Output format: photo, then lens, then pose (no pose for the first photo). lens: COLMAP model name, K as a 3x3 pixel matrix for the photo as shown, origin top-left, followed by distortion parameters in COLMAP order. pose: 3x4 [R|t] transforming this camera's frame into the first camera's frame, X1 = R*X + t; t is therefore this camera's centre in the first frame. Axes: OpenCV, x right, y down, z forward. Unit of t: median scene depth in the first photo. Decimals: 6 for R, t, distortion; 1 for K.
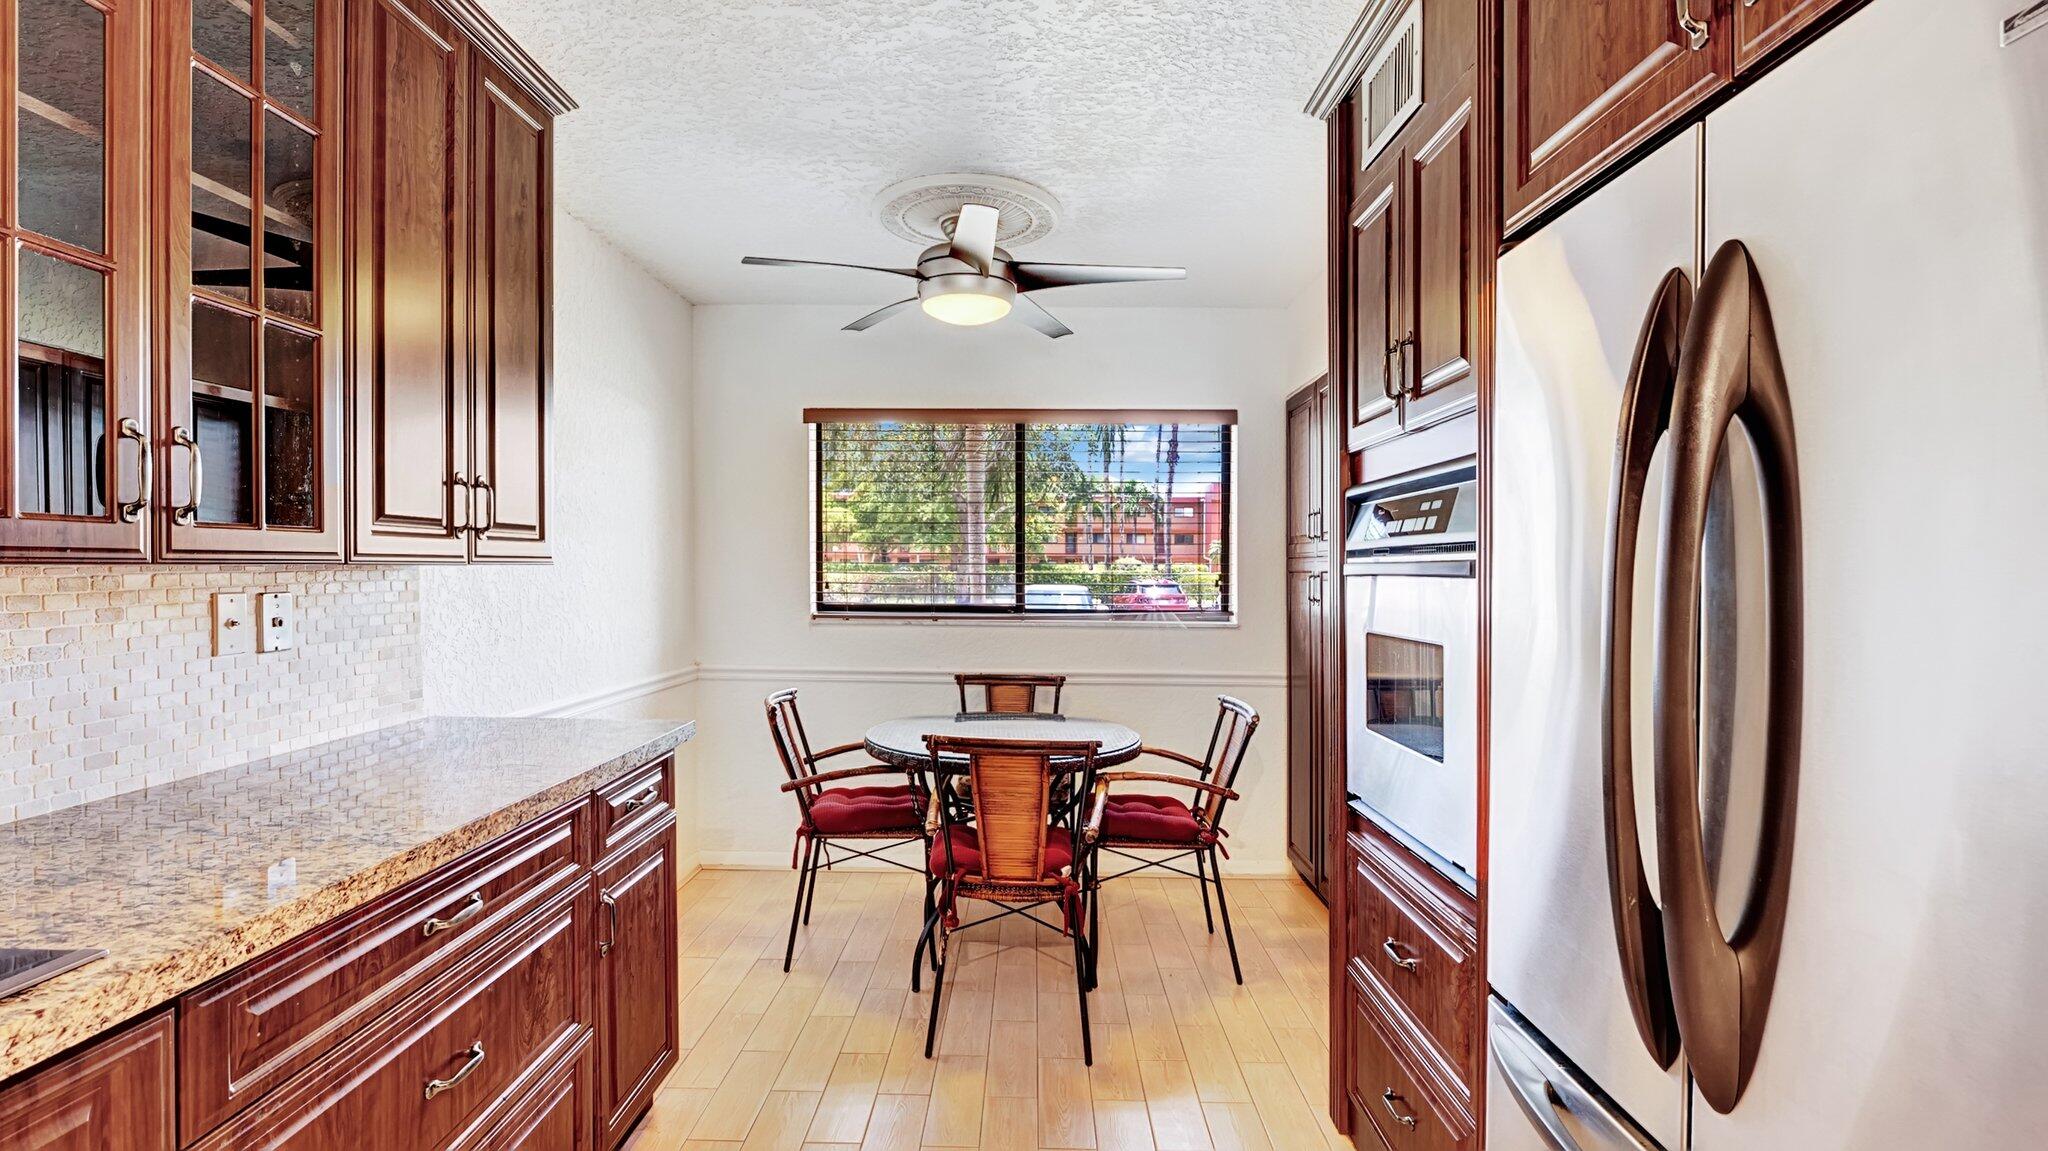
lens RADIAL K [[972.1, 0, 1024.0], [0, 972.1, 575.5], [0, 0, 1]] dist [-0.001797, -0.000247]
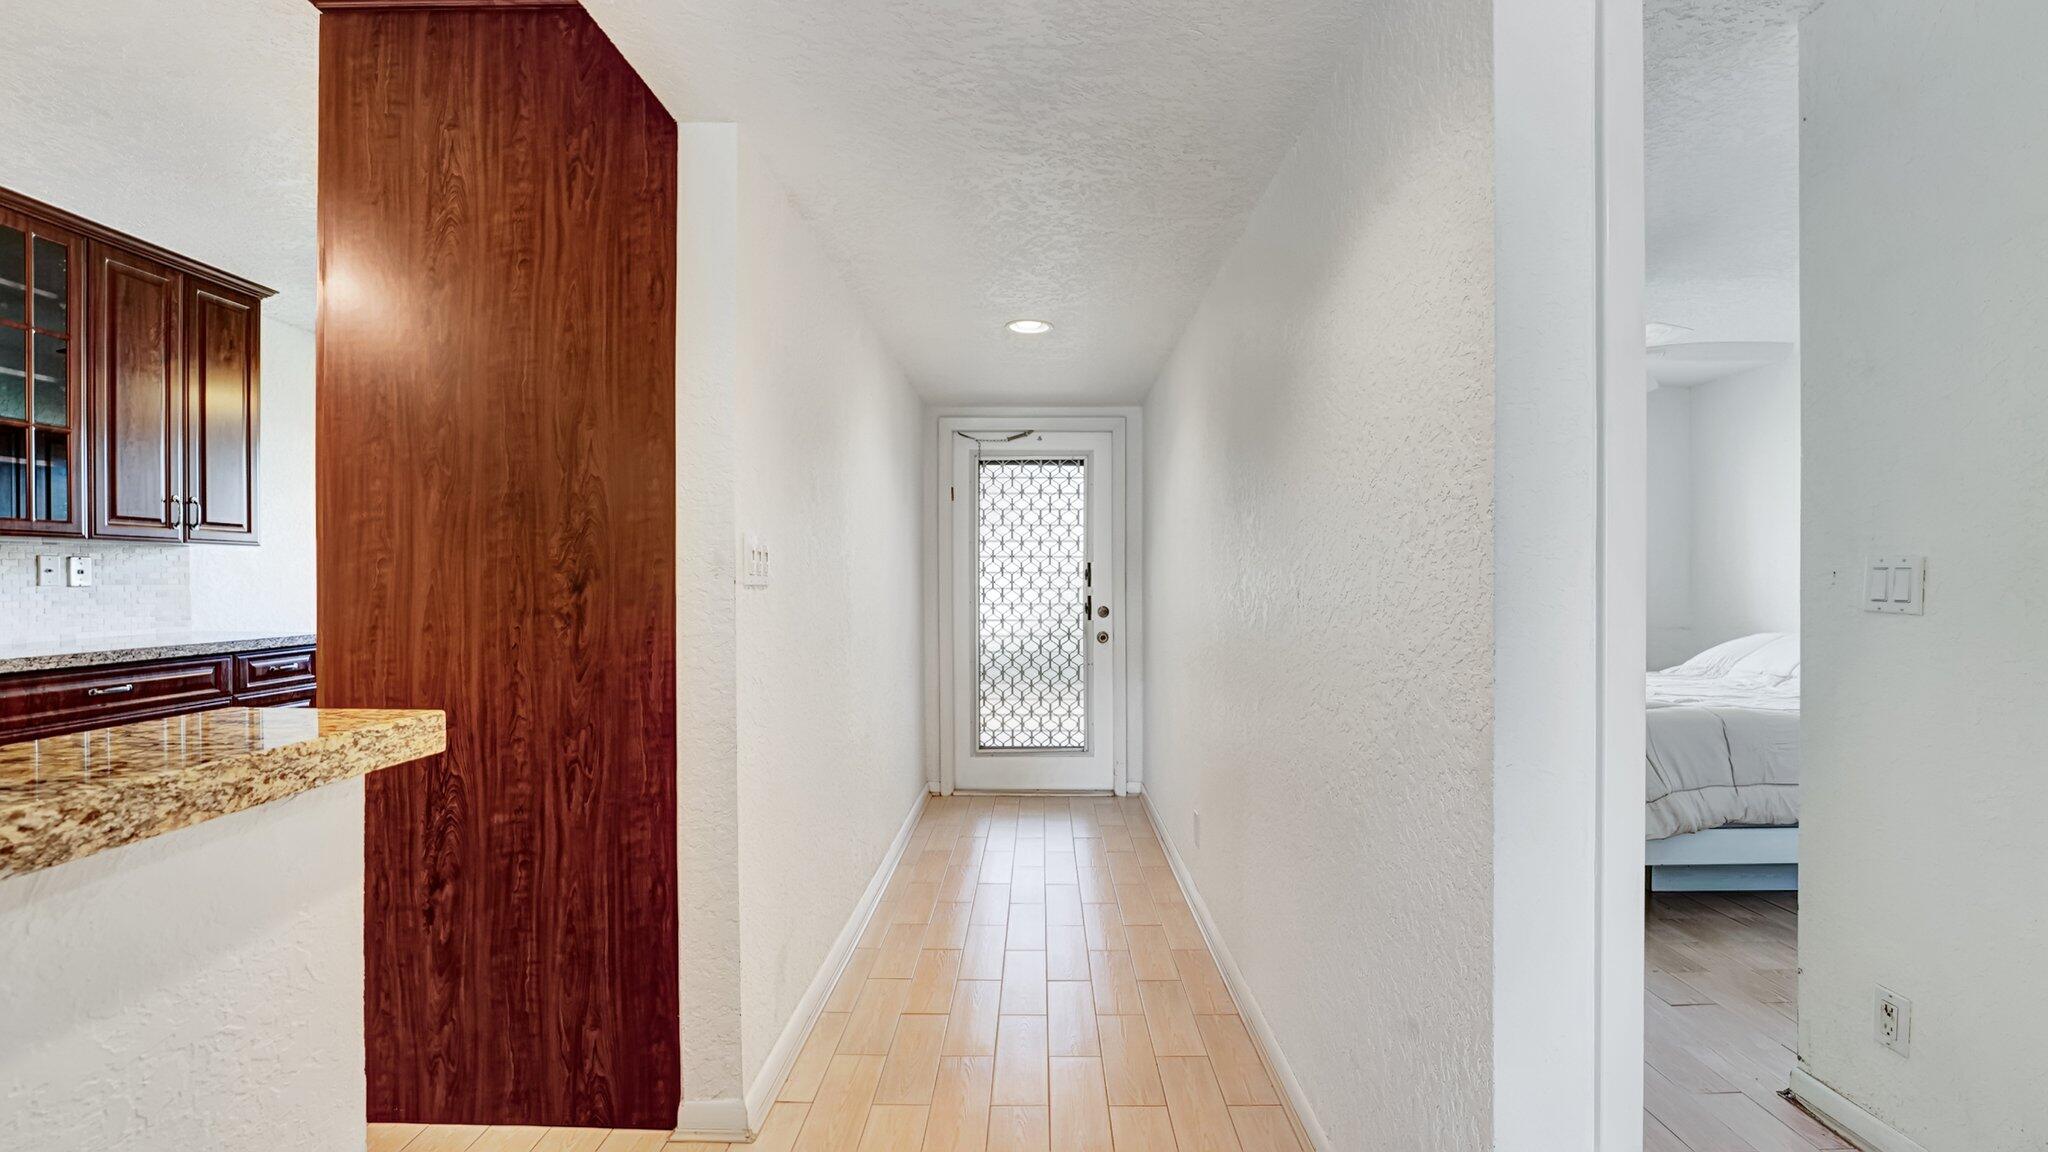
lens RADIAL K [[858.6, 0, 1035.3], [0, 858.6, 587.8], [0, 0, 1]] dist [-0.030281, 0.004962]
pose [[0.999762, -0.006901, 0.020718, 1.144259], [0.006938, 0.999975, -0.001692, 0.097100], [-0.020706, 0.001836, 0.999784, -0.736967]]
